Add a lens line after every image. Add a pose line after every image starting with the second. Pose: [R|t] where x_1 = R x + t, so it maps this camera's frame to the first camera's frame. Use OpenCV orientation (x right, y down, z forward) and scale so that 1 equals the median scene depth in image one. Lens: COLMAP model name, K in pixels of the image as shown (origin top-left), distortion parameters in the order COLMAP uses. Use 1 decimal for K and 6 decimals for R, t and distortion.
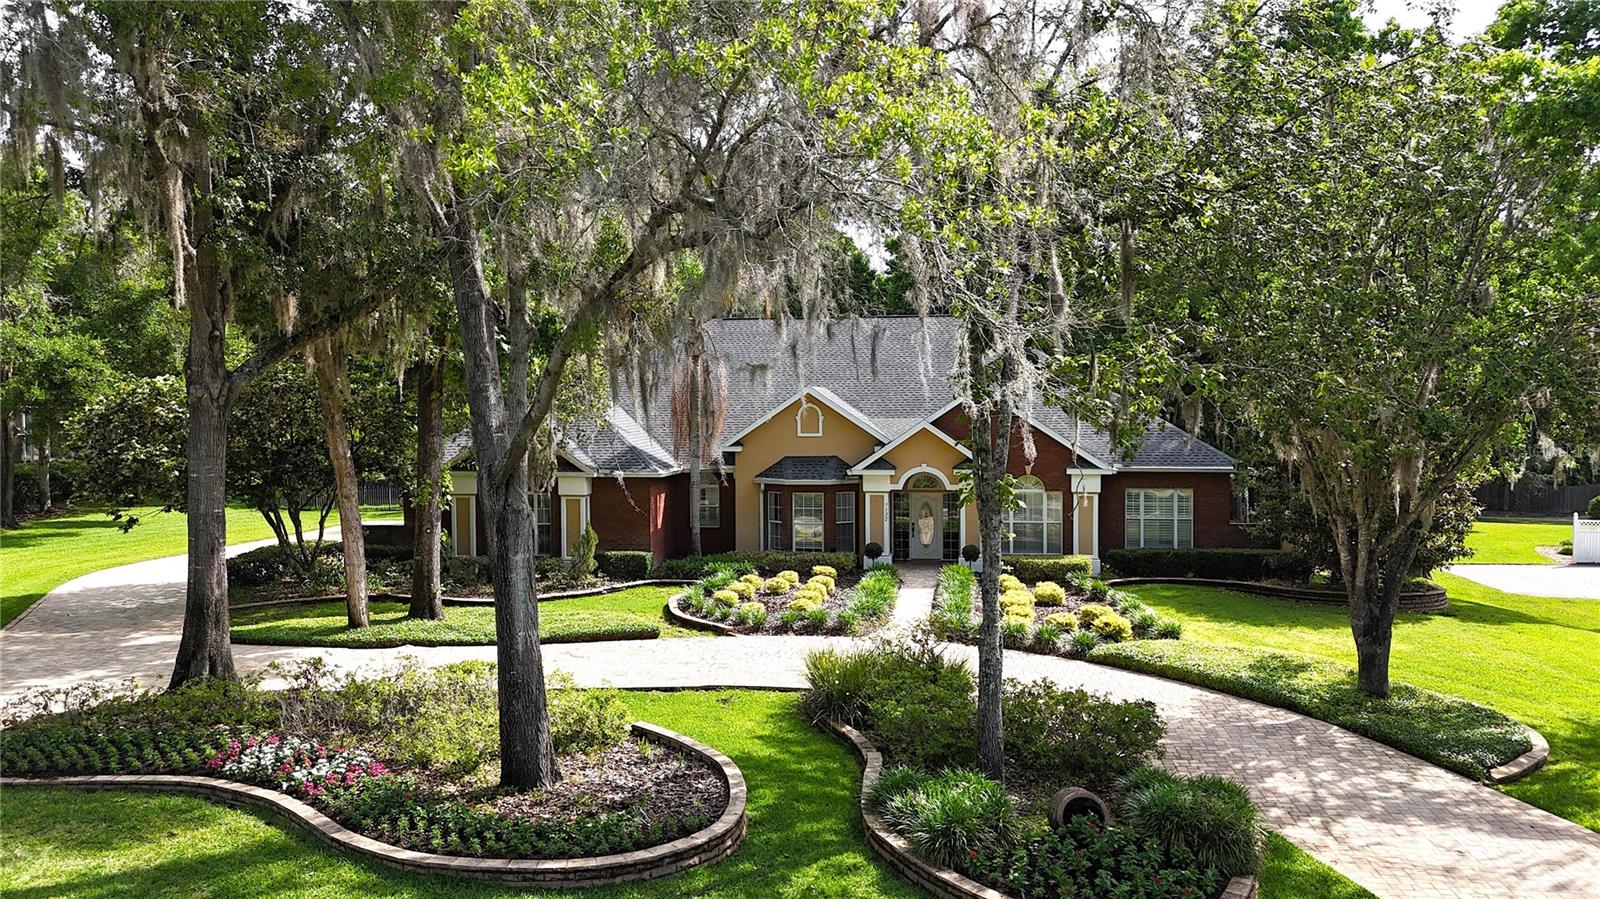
lens RADIAL K [[1164.3, 0, 800.9], [0, 1164.3, 445.9], [0, 0, 1]] dist [0.047386, -0.004932]
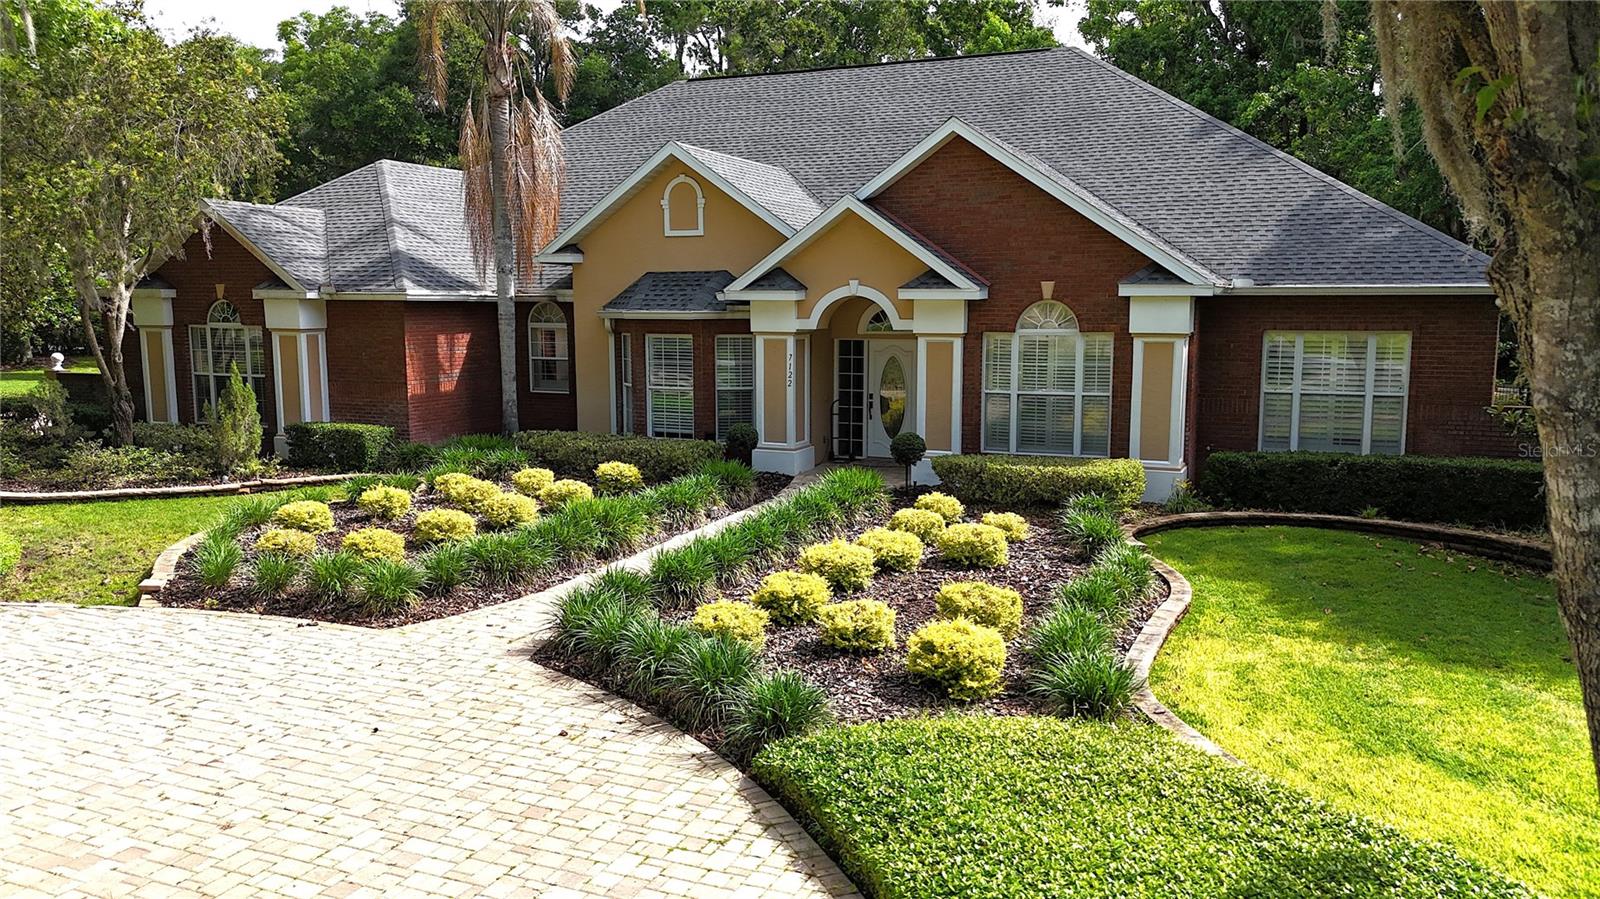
lens RADIAL K [[1164.3, 0, 799.7], [0, 1164.3, 453.2], [0, 0, 1]] dist [0.047386, -0.004932]
pose [[0.964610, 0.038207, -0.260897, 0.222591], [-0.013036, 0.995147, 0.097536, 0.042650], [0.263357, -0.090684, 0.960427, 0.469994]]
